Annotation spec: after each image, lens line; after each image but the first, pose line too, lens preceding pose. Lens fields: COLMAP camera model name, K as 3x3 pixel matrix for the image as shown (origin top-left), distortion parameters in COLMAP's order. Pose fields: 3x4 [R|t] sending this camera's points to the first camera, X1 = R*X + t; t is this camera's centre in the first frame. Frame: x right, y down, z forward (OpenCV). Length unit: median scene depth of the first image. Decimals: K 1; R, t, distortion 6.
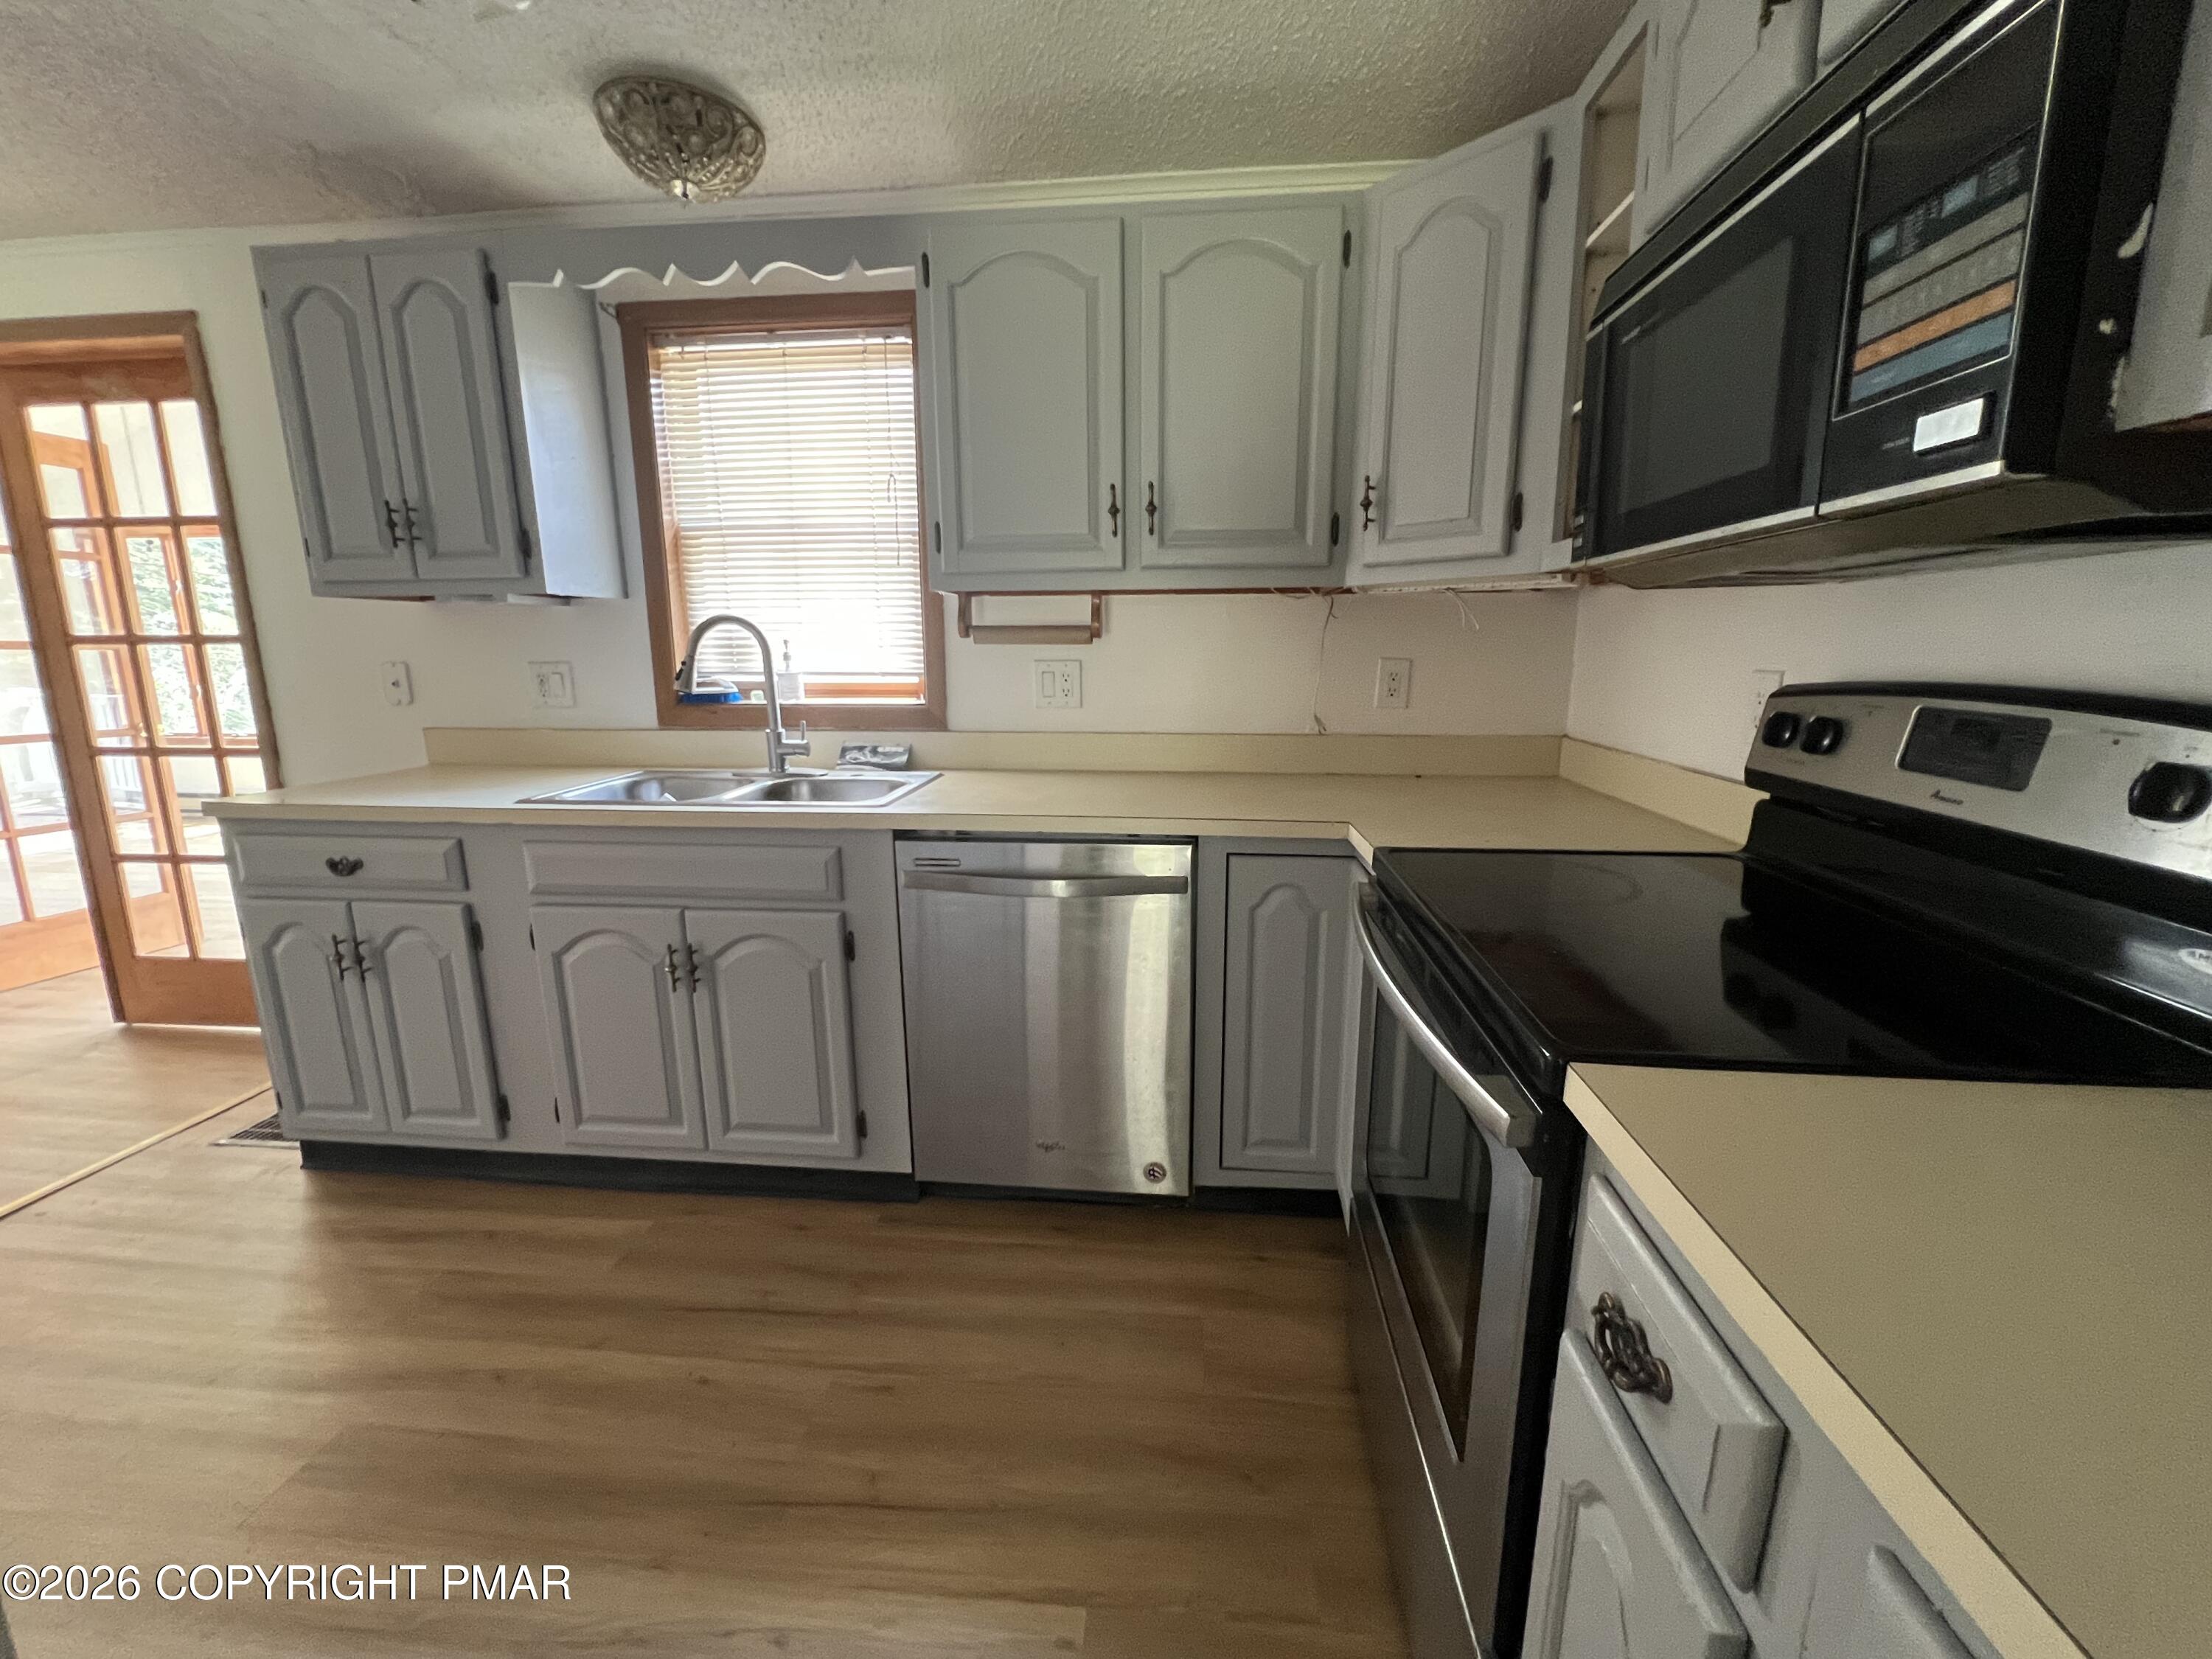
lens RADIAL K [[912.4, 0, 1112.1], [0, 912.4, 831.7], [0, 0, 1]] dist [0.001026, 0.000398]
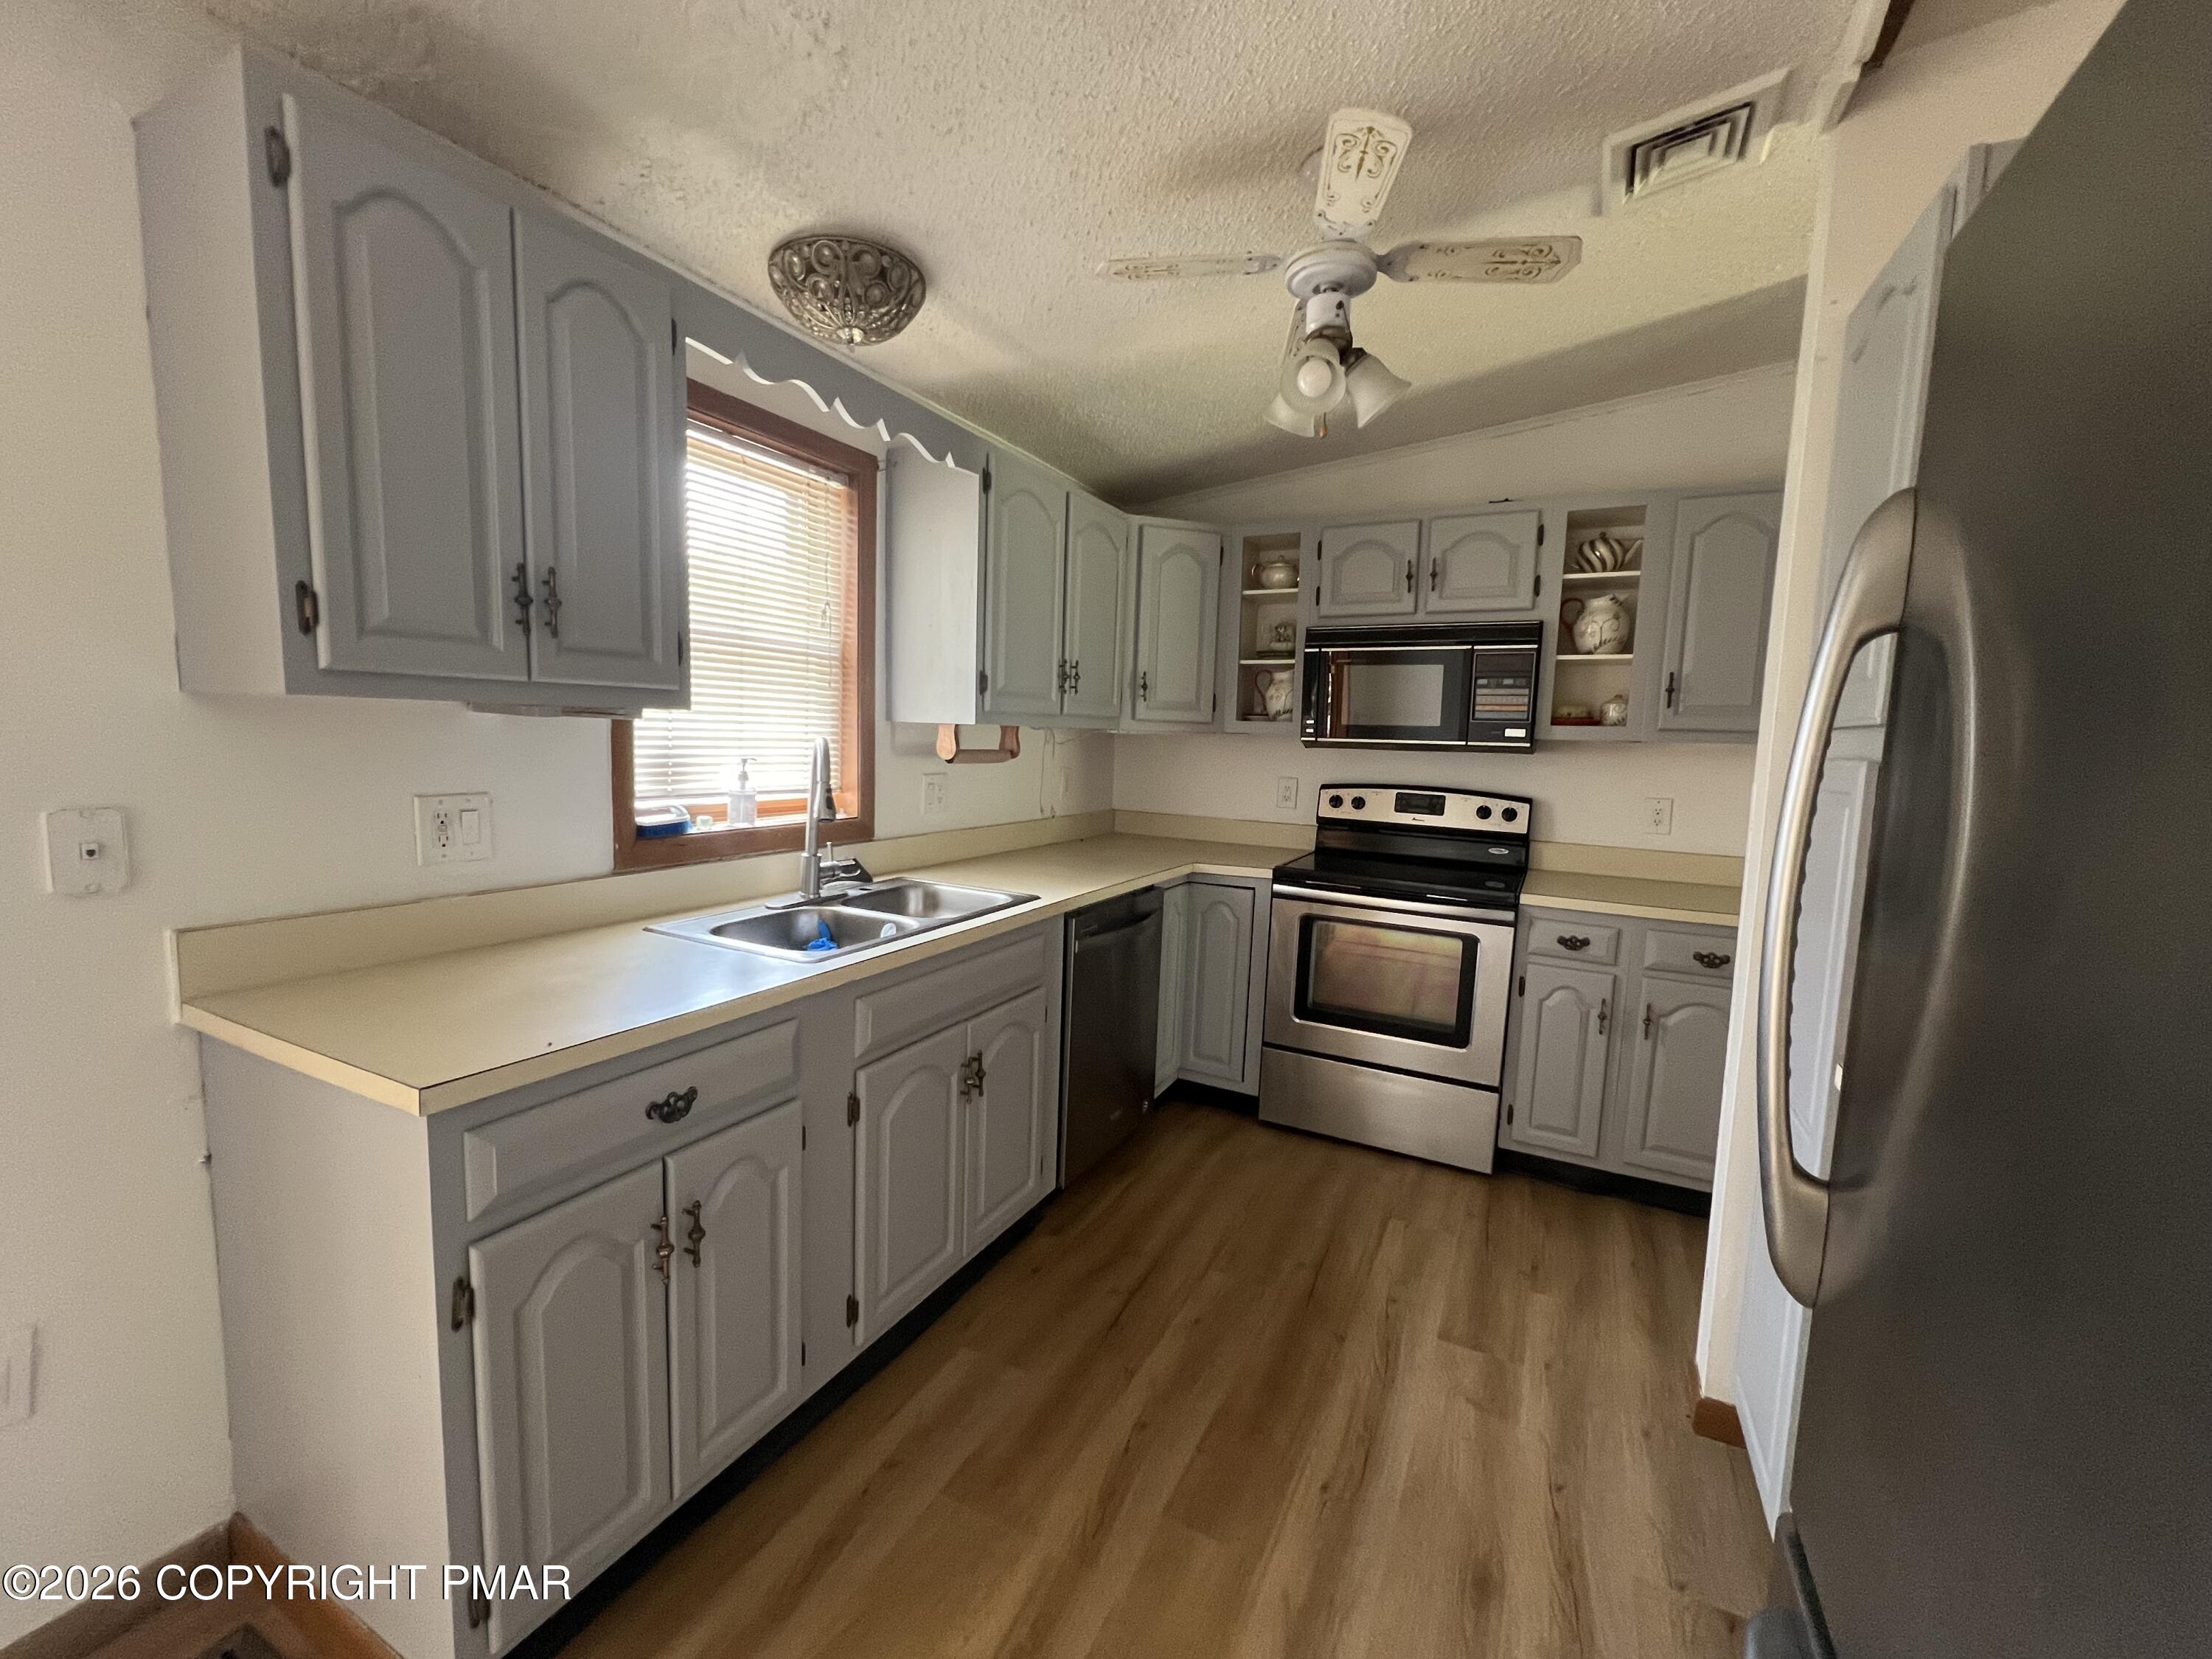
lens RADIAL K [[912.4, 0, 1095.4], [0, 912.4, 830.4], [0, 0, 1]] dist [0.001026, 0.000398]
pose [[0.370866, -0.082412, 0.925023, -1.424813], [0.151307, 0.988108, 0.027369, -0.146144], [-0.916278, 0.129812, 0.378925, 0.449854]]
